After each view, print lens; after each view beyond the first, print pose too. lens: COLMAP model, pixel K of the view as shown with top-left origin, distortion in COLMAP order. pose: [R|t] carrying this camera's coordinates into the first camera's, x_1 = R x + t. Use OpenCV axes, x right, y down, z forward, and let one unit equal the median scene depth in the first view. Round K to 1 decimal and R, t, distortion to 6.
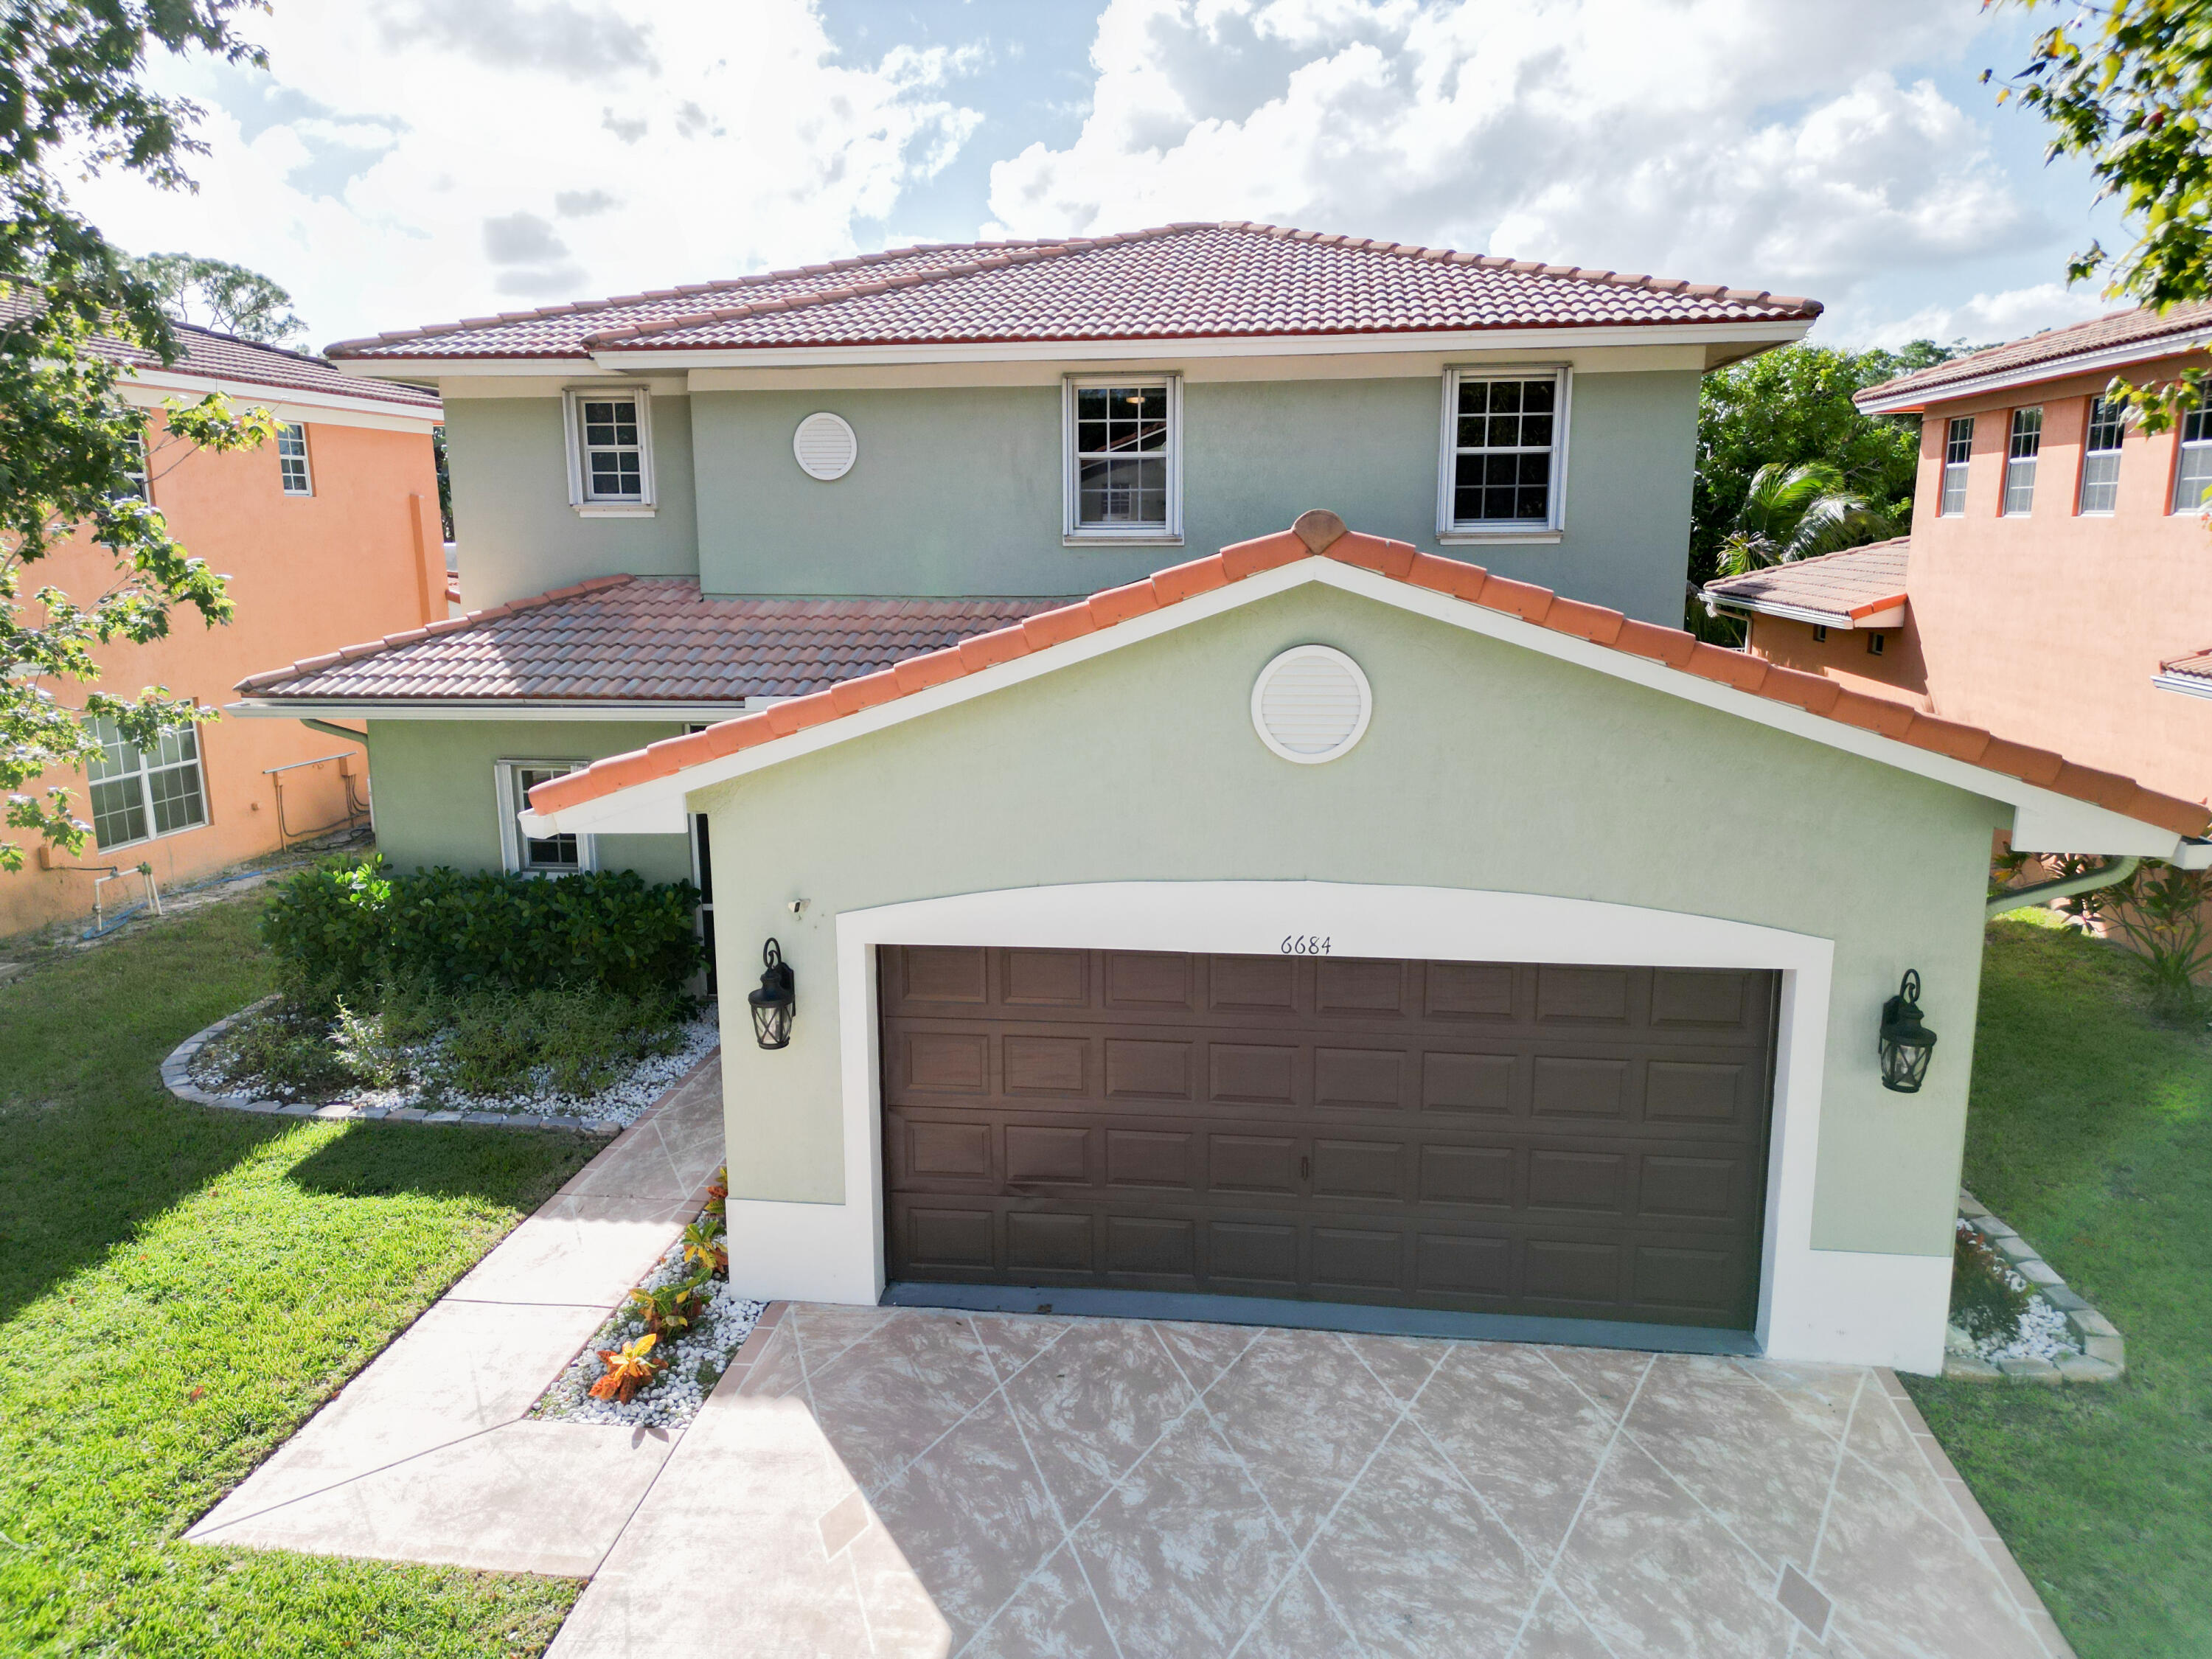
lens RADIAL K [[1571.2, 0, 1104.3], [0, 1571.2, 832.0], [0, 0, 1]] dist [0.007750, 0.003572]
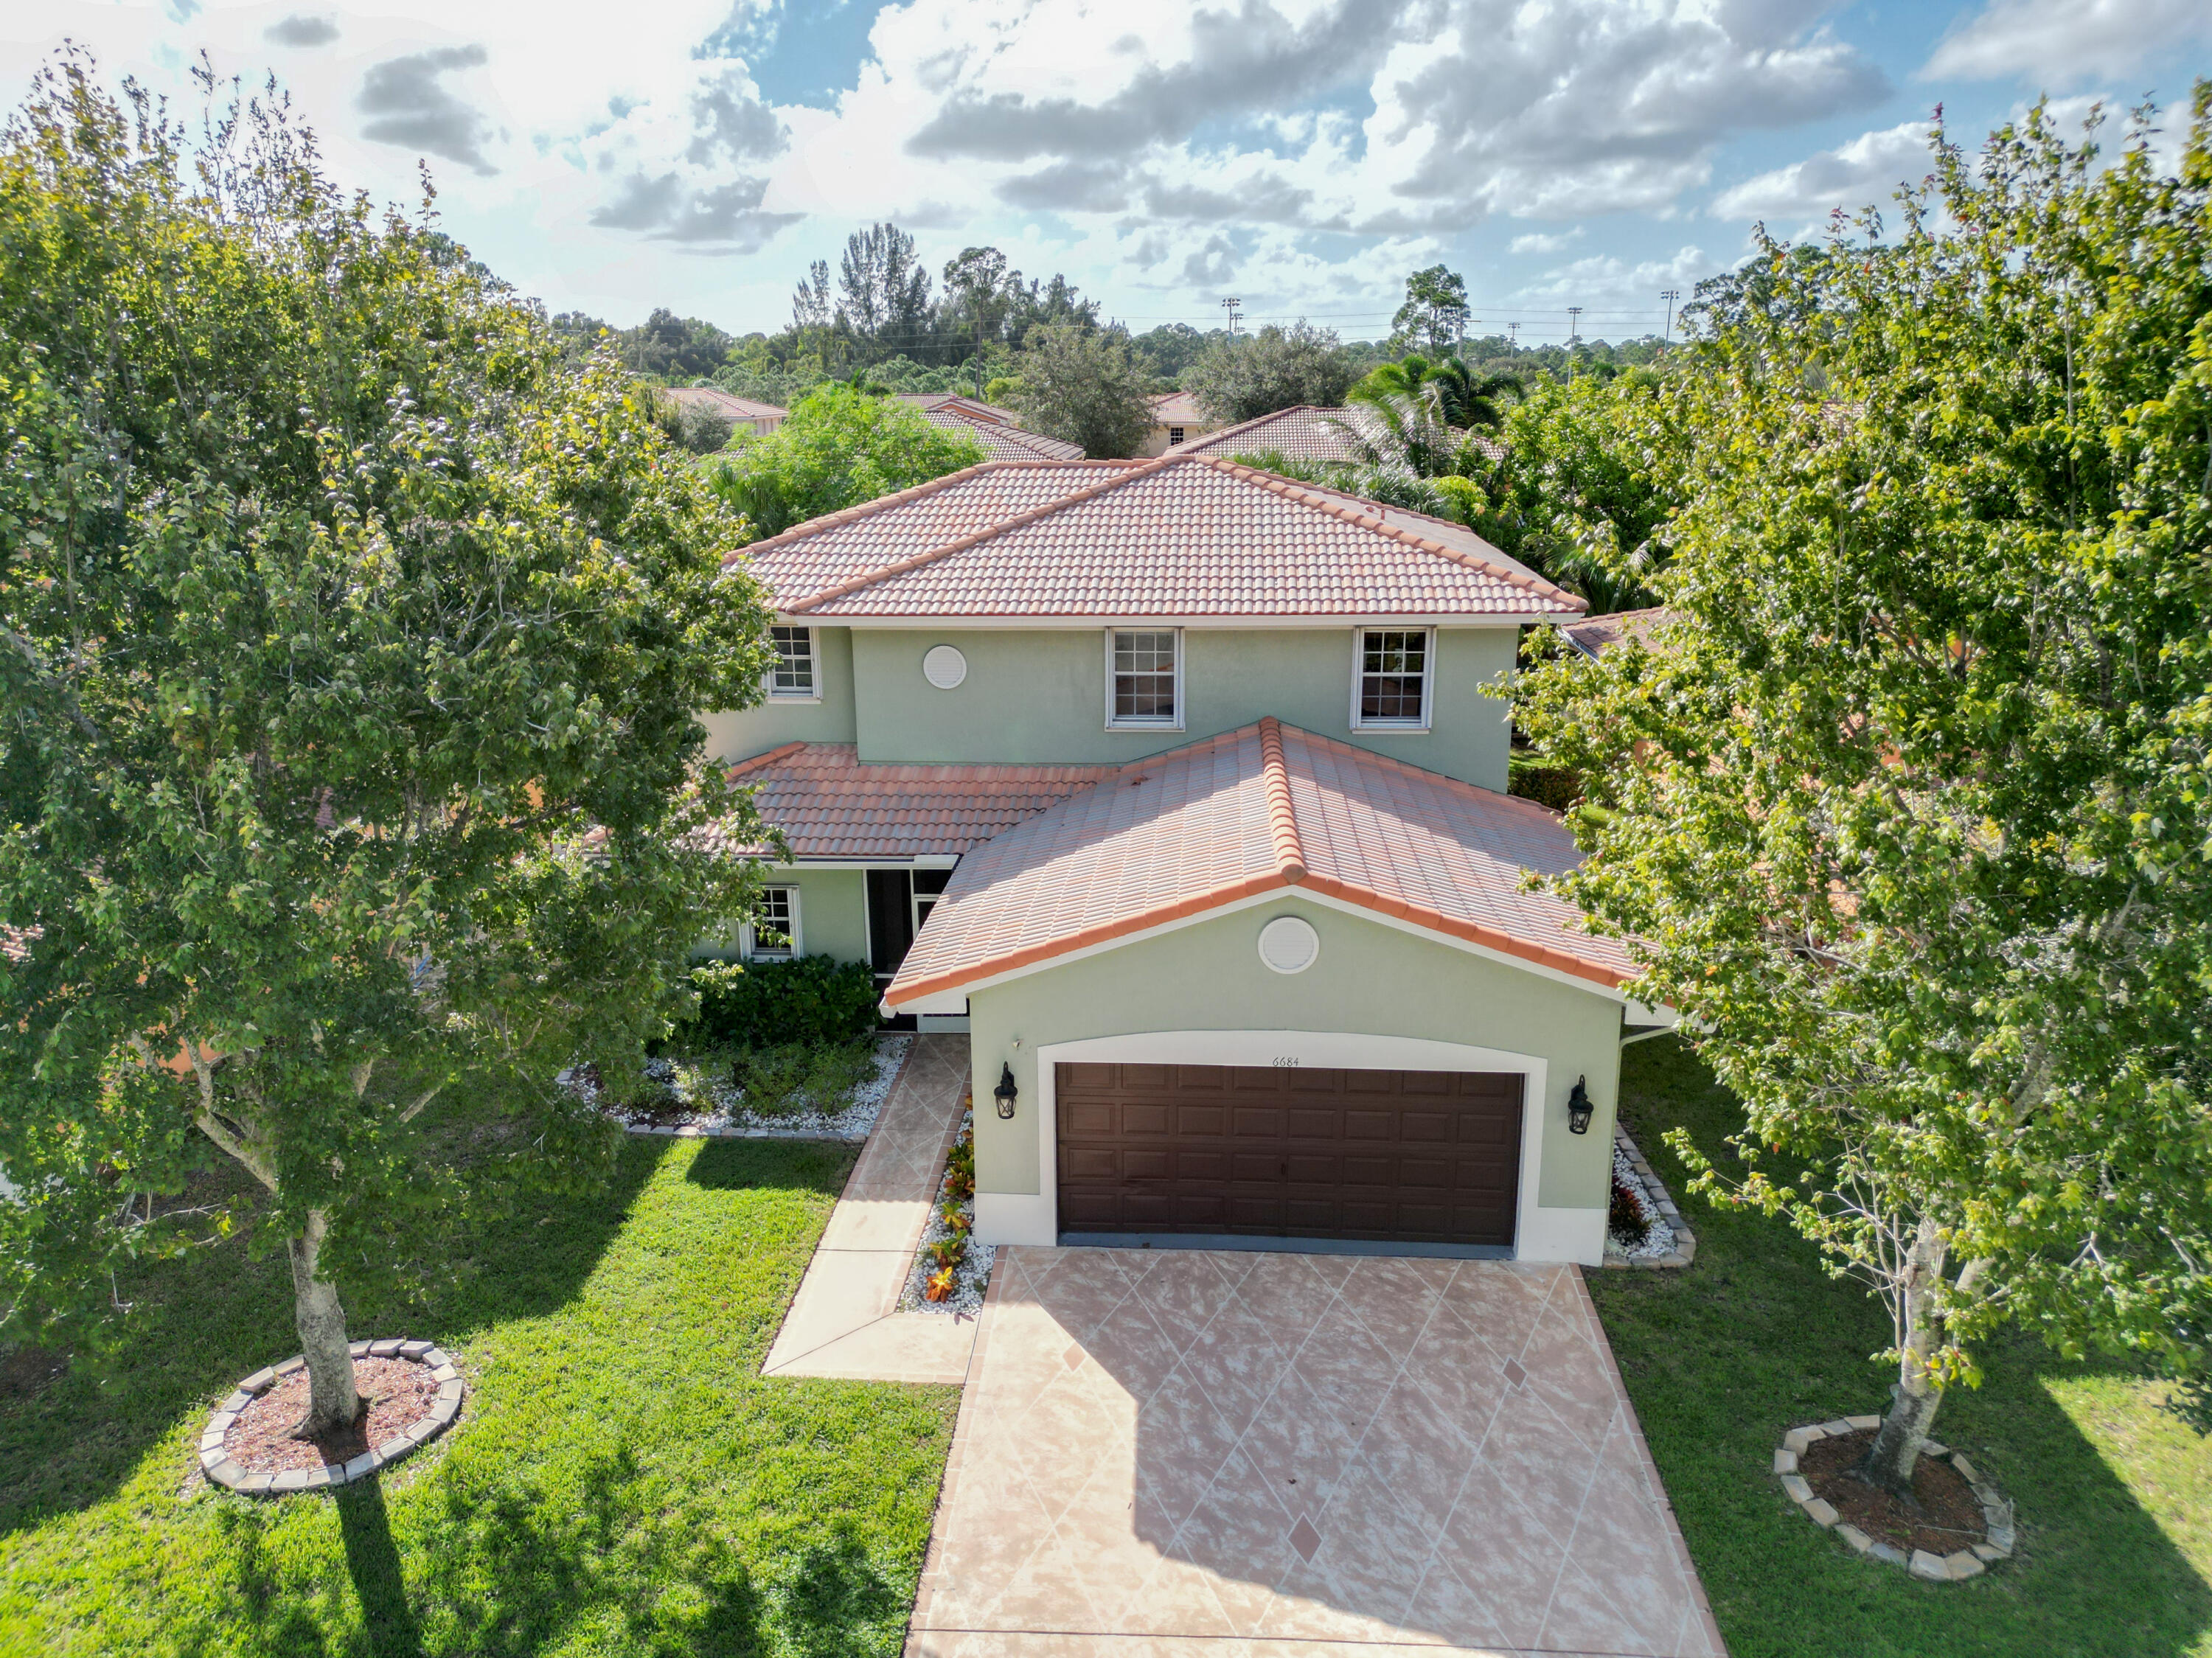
lens RADIAL K [[1571.1, 0, 1106.2], [0, 1571.1, 829.6], [0, 0, 1]] dist [0.007750, 0.003572]
pose [[0.998231, -0.017789, 0.056728, -0.190989], [0.013031, 0.996449, 0.083182, -0.364757], [-0.058007, -0.082295, 0.994918, -0.864151]]
